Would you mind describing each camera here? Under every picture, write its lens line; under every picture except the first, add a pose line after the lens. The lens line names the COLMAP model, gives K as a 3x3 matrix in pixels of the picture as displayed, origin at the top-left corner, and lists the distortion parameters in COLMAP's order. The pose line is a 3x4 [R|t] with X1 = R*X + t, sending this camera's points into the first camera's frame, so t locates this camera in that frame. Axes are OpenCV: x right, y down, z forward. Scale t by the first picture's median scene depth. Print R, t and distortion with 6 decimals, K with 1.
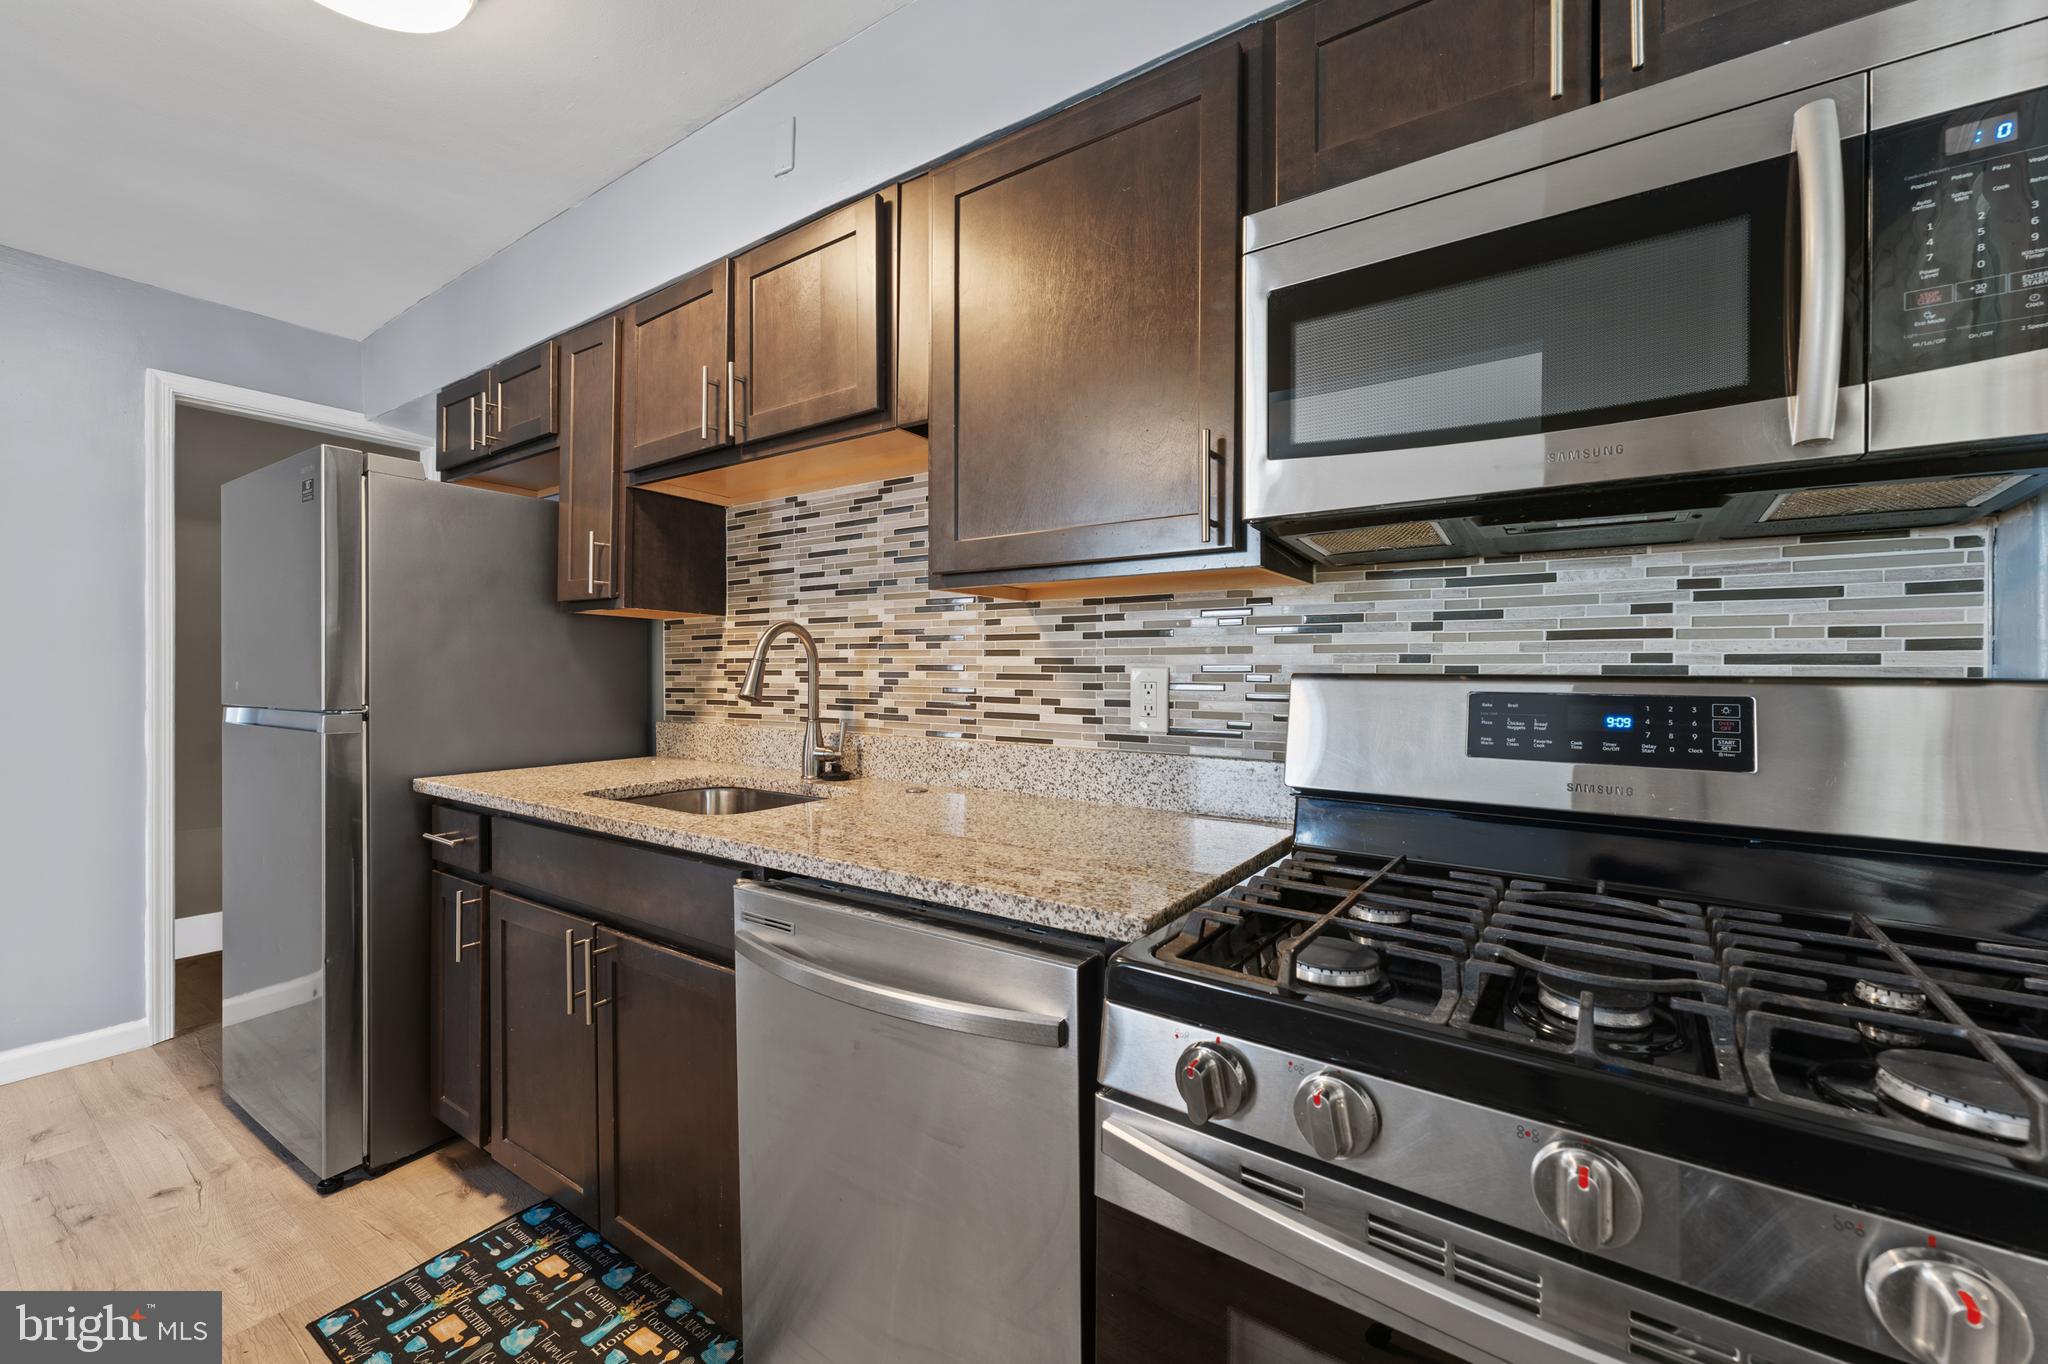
lens RADIAL K [[847.3, 0, 1006.5], [0, 847.3, 673.4], [0, 0, 1]] dist [-0.000535, 0.000012]
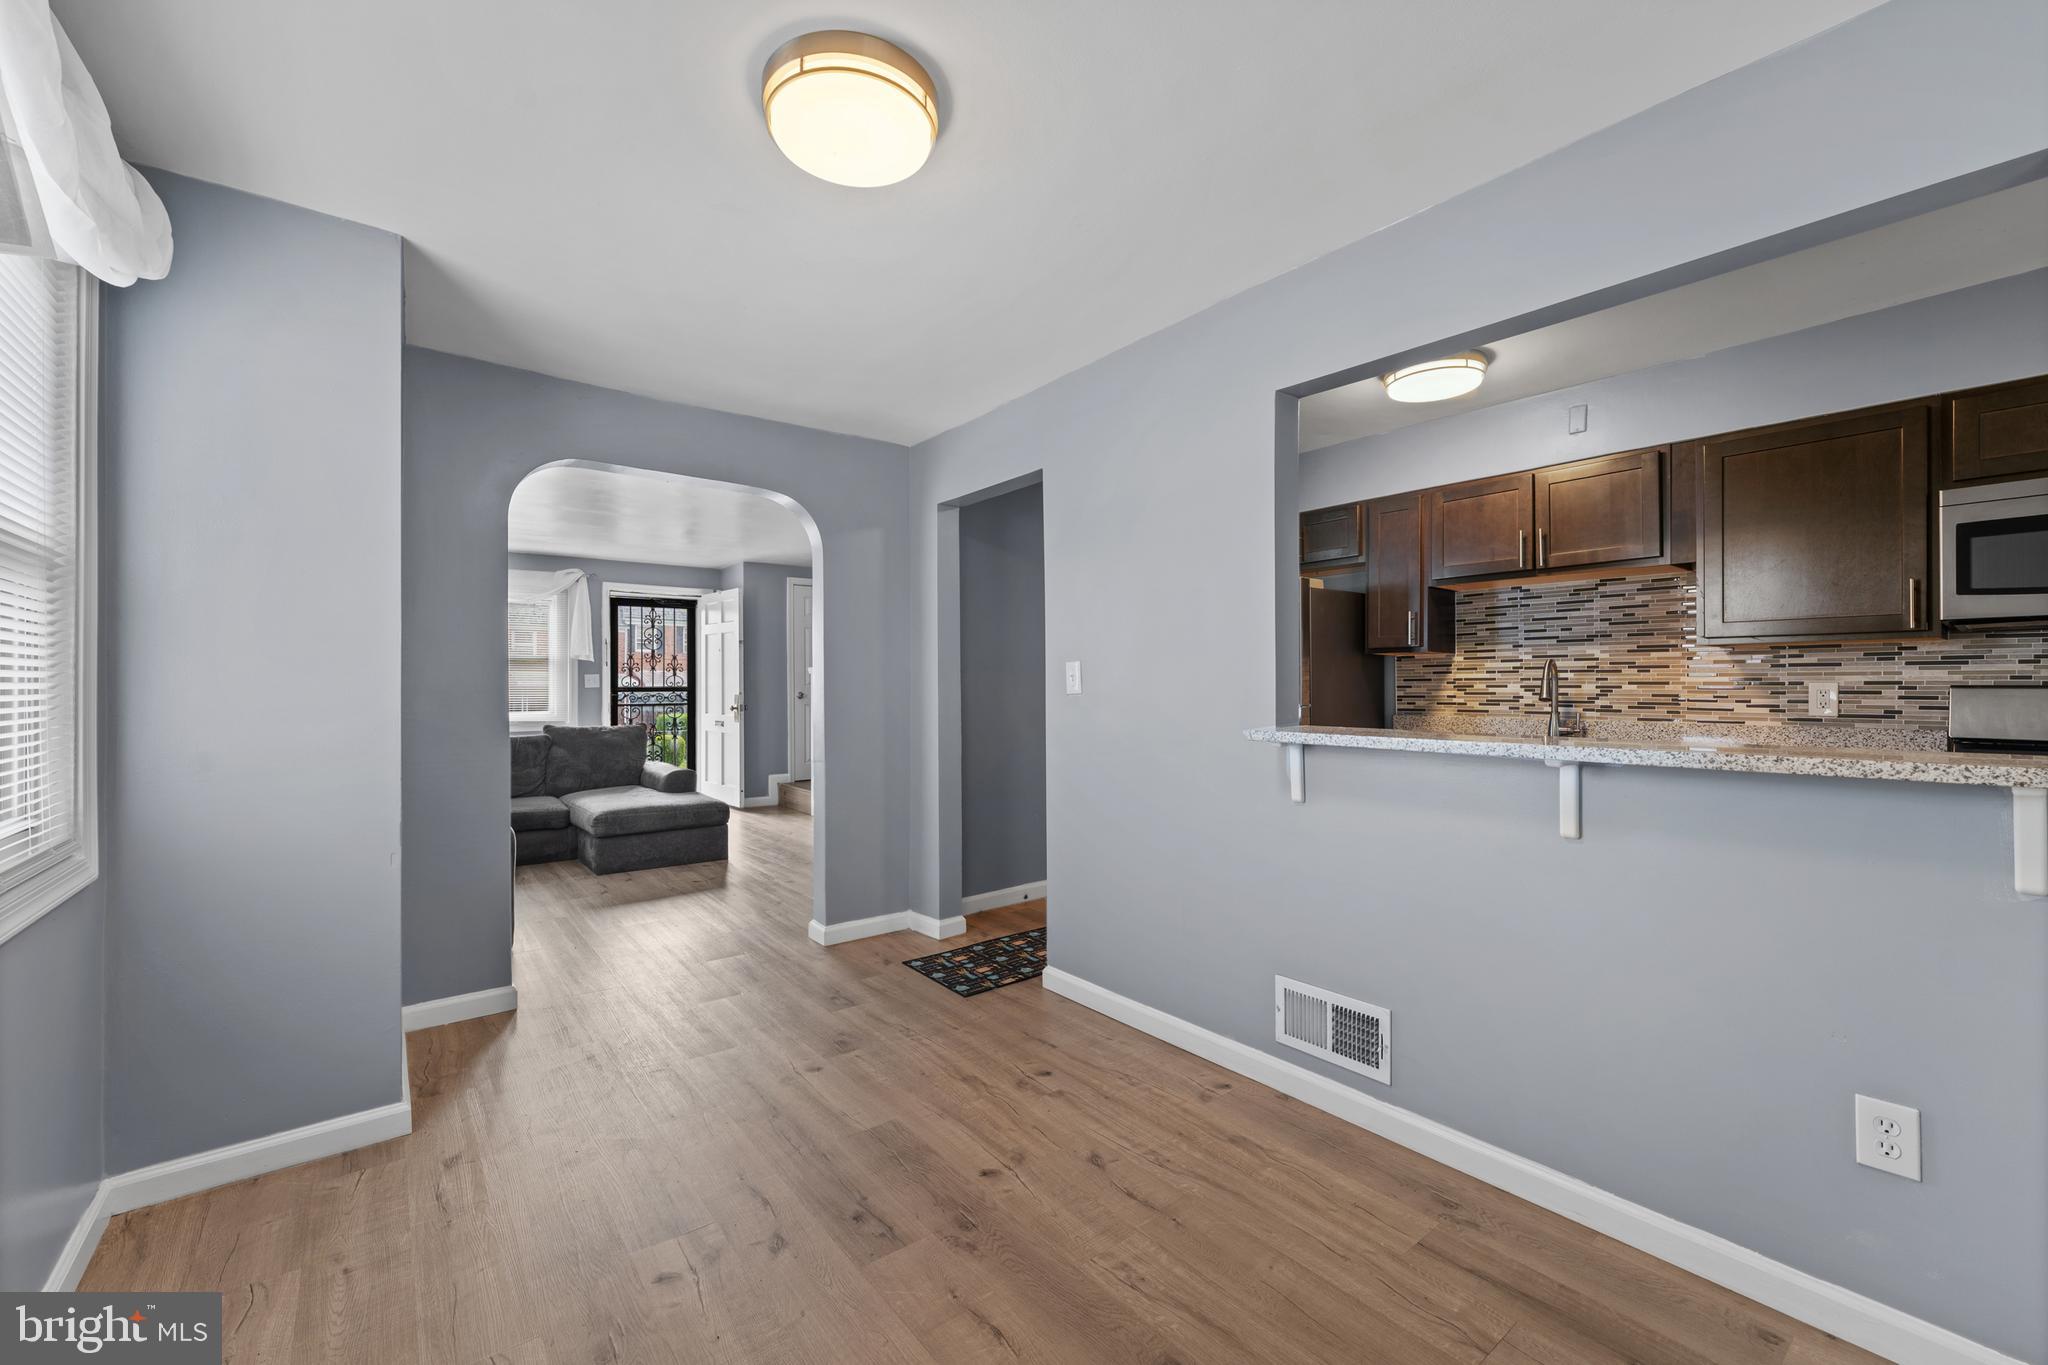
lens RADIAL K [[847.3, 0, 1010.5], [0, 847.3, 677.9], [0, 0, 1]] dist [-0.000535, 0.000012]
pose [[0.951121, 0.000820, -0.308816, -0.903498], [-0.007433, 0.999768, -0.020240, 0.031960], [0.308728, 0.021546, 0.950906, -1.266126]]
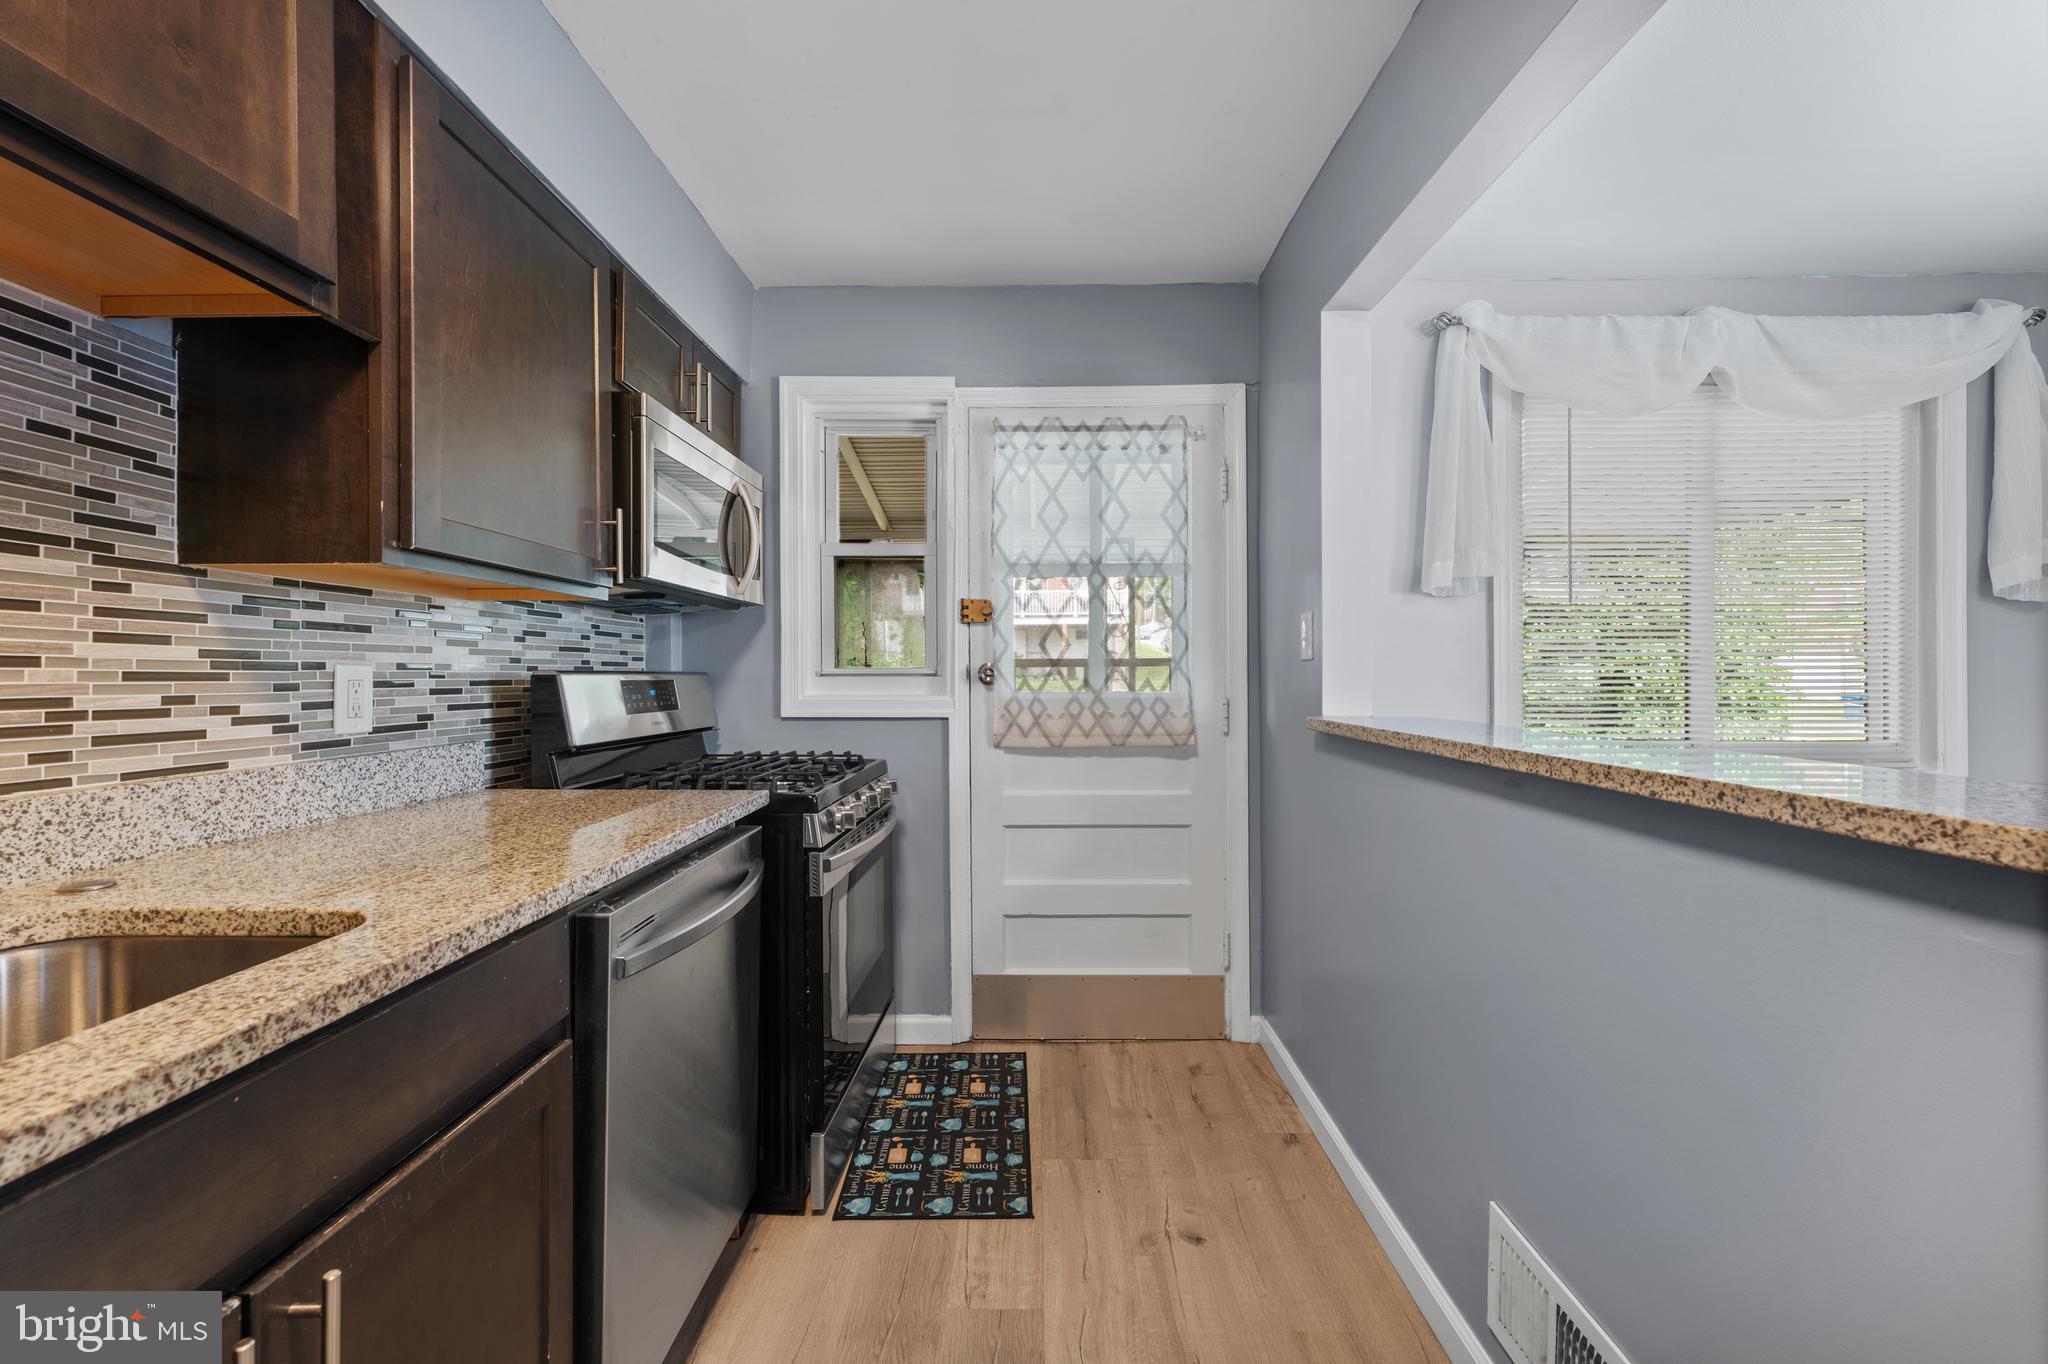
lens RADIAL K [[847.3, 0, 1017.1], [0, 847.3, 681.9], [0, 0, 1]] dist [-0.000535, 0.000012]
pose [[-0.571675, -0.001269, 0.820479, -0.929863], [0.017200, 0.999761, 0.013530, 0.011018], [-0.820300, 0.021847, -0.571516, 0.856632]]
